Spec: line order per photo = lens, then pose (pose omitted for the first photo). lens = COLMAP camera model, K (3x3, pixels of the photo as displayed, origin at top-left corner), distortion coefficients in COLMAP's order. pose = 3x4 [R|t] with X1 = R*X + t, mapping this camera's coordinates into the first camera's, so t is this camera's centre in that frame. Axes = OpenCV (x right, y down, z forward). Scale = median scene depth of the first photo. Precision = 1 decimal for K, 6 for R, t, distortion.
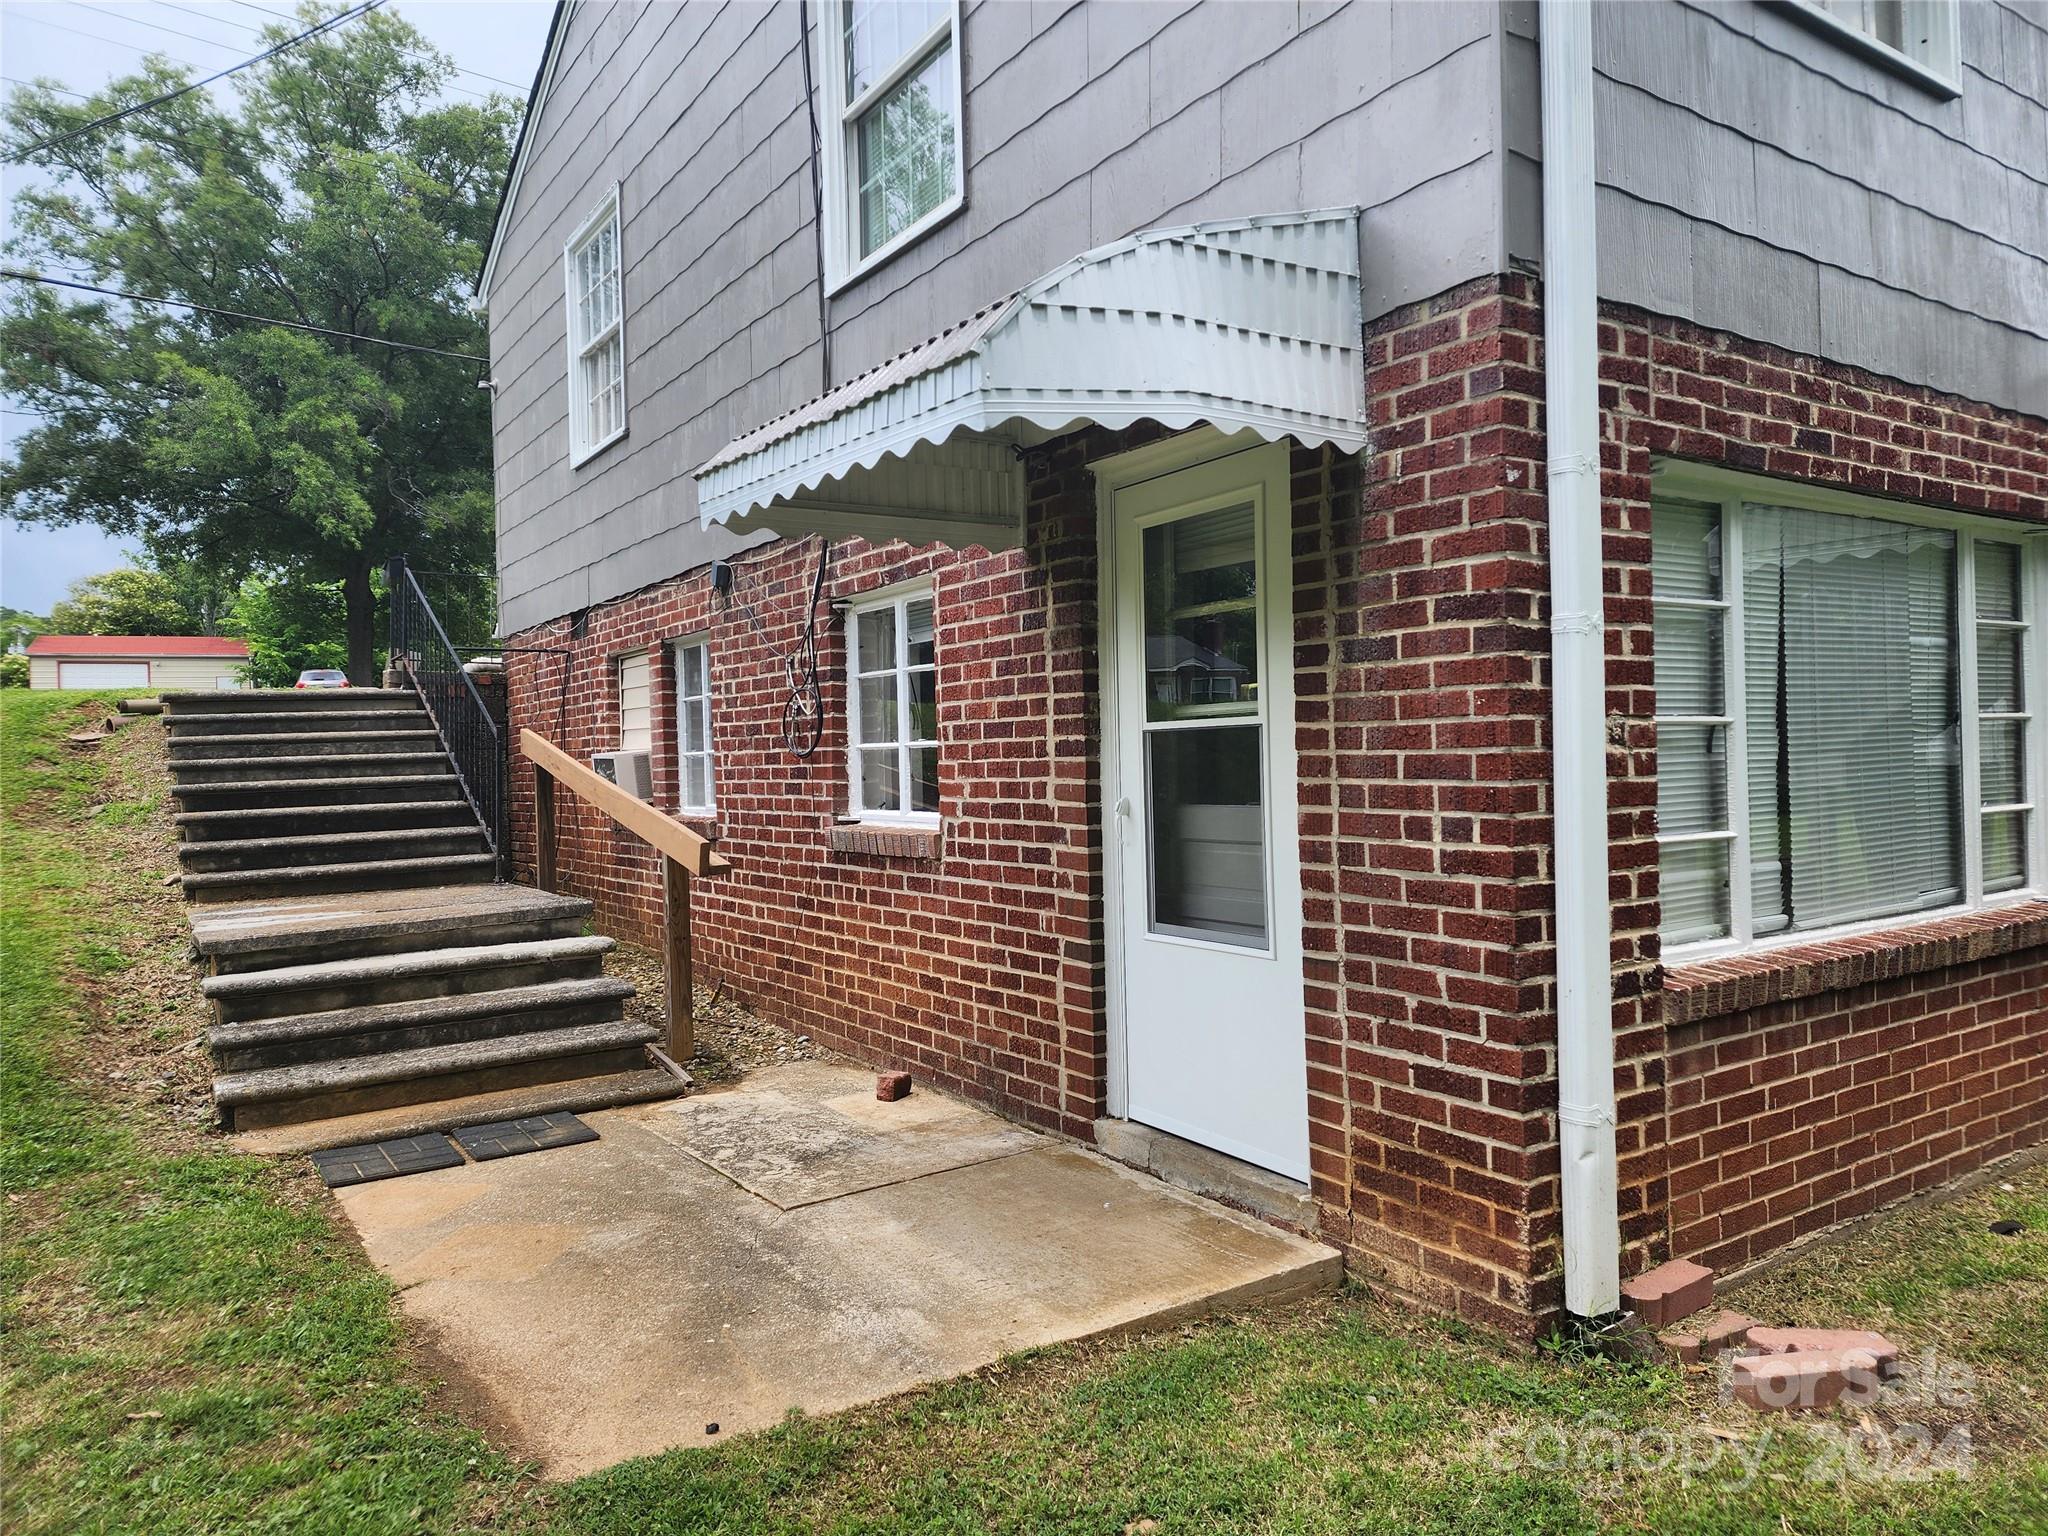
lens RADIAL K [[1373.4, 0, 1031.7], [0, 1373.4, 762.6], [0, 0, 1]] dist [0.047991, -0.018867]
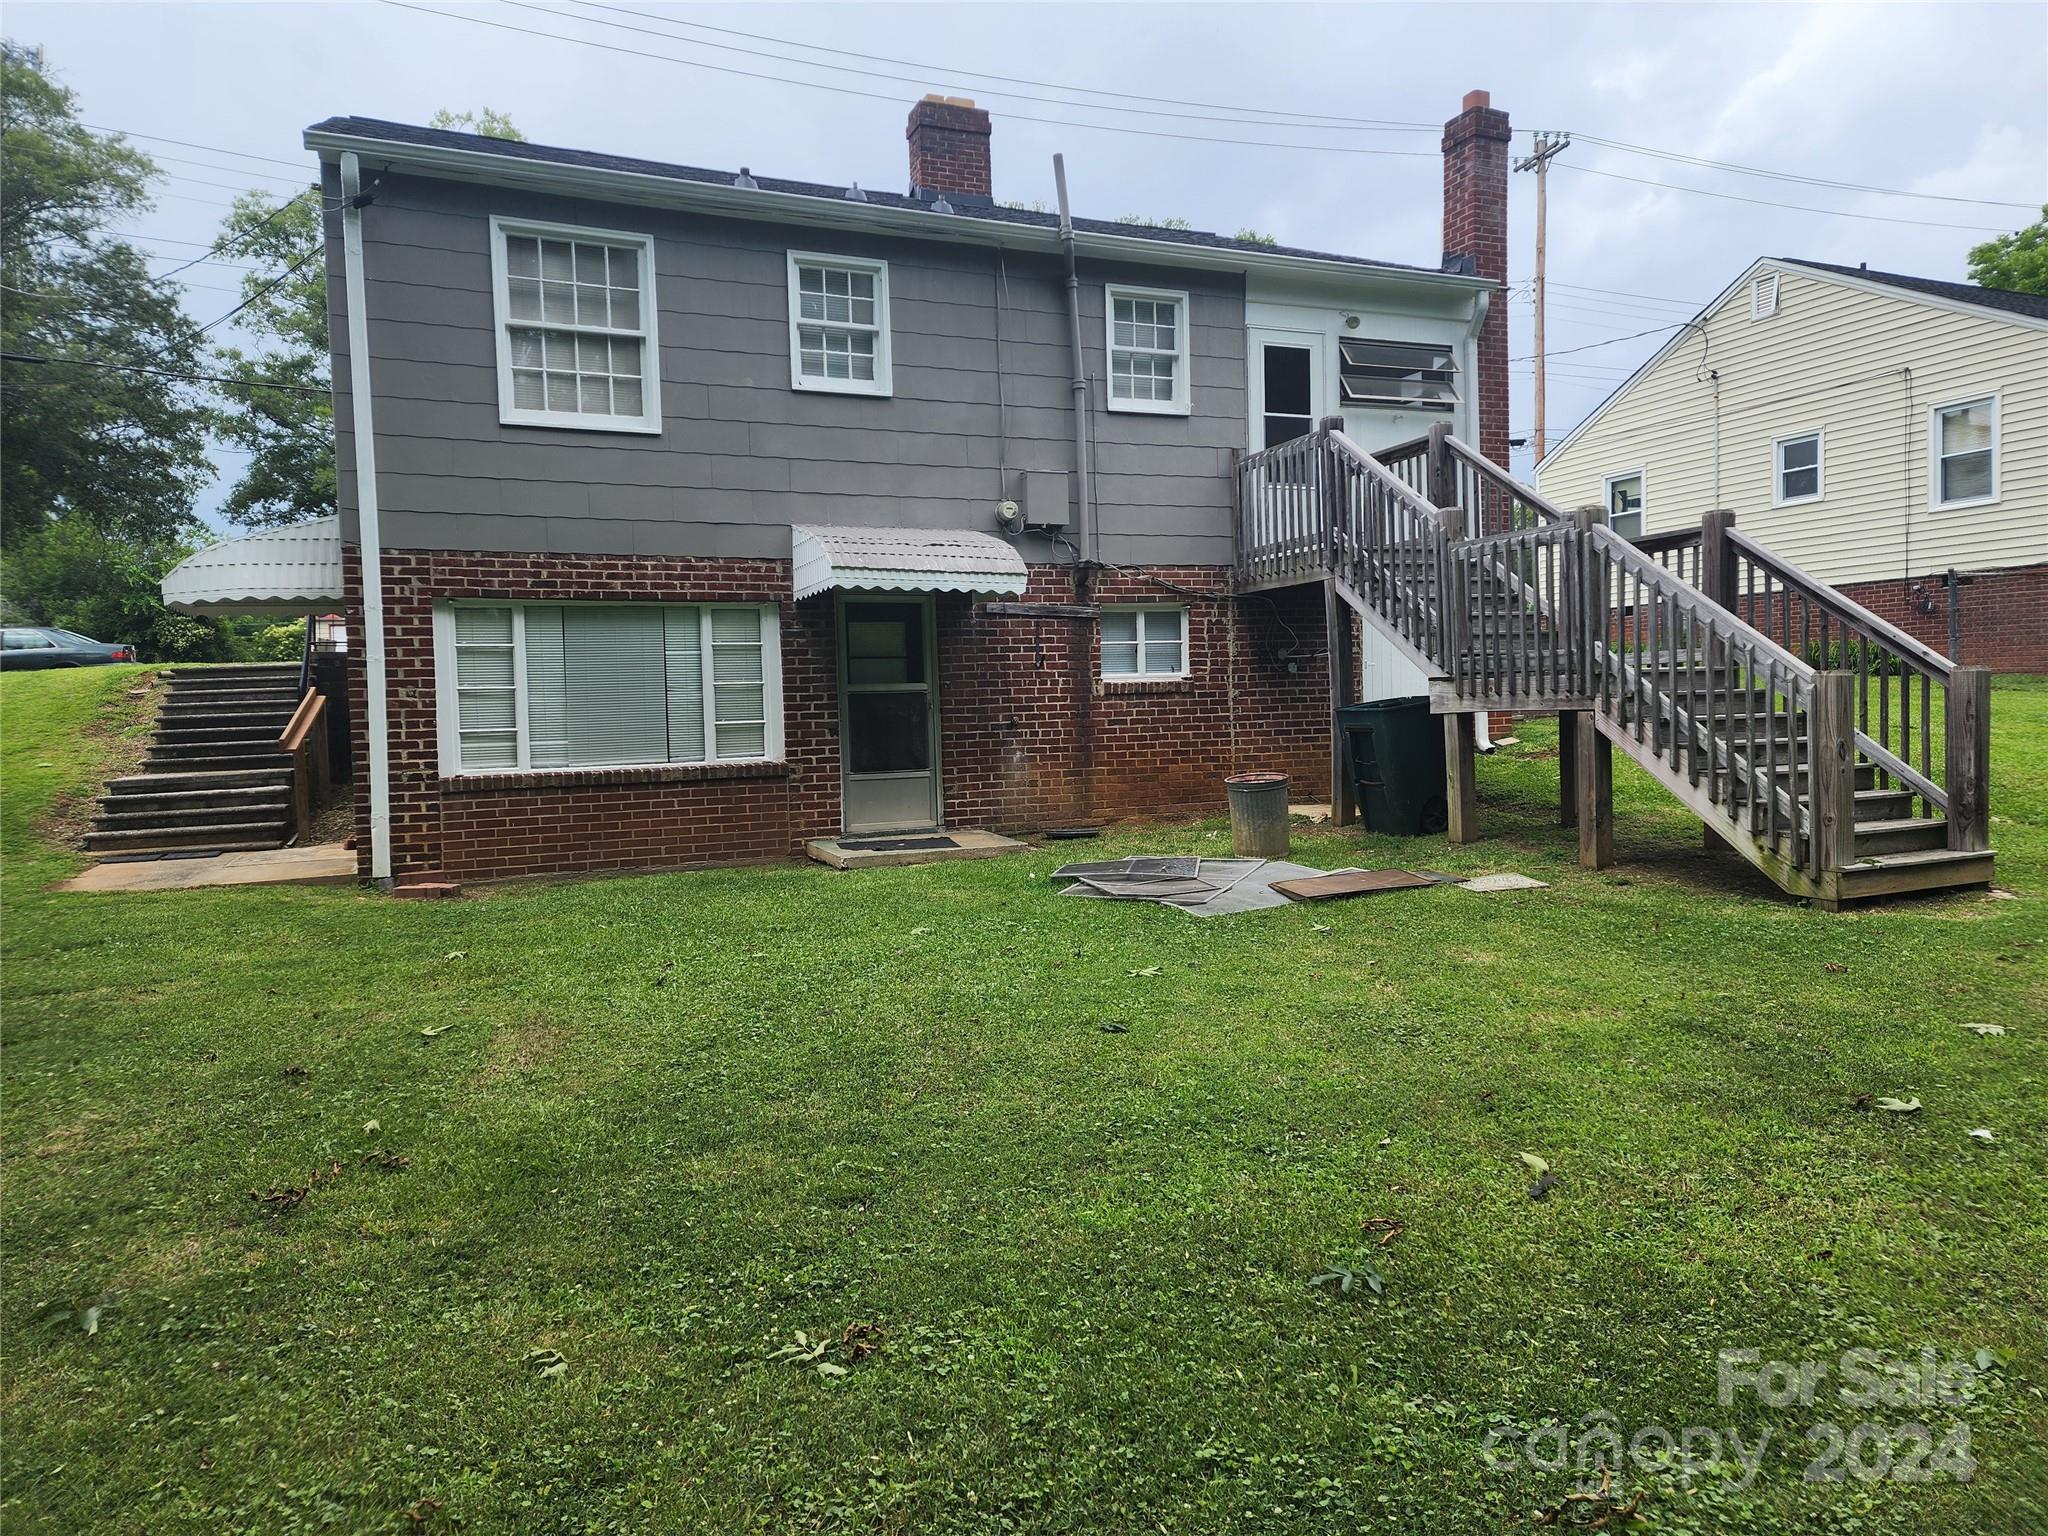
lens RADIAL K [[1373.4, 0, 1017.4], [0, 1373.4, 766.9], [0, 0, 1]] dist [0.047991, -0.018867]
pose [[0.982714, 0.003093, -0.185104, 0.894739], [0.005690, 0.998884, 0.046897, 0.001452], [0.185042, -0.047140, 0.981599, -0.674315]]
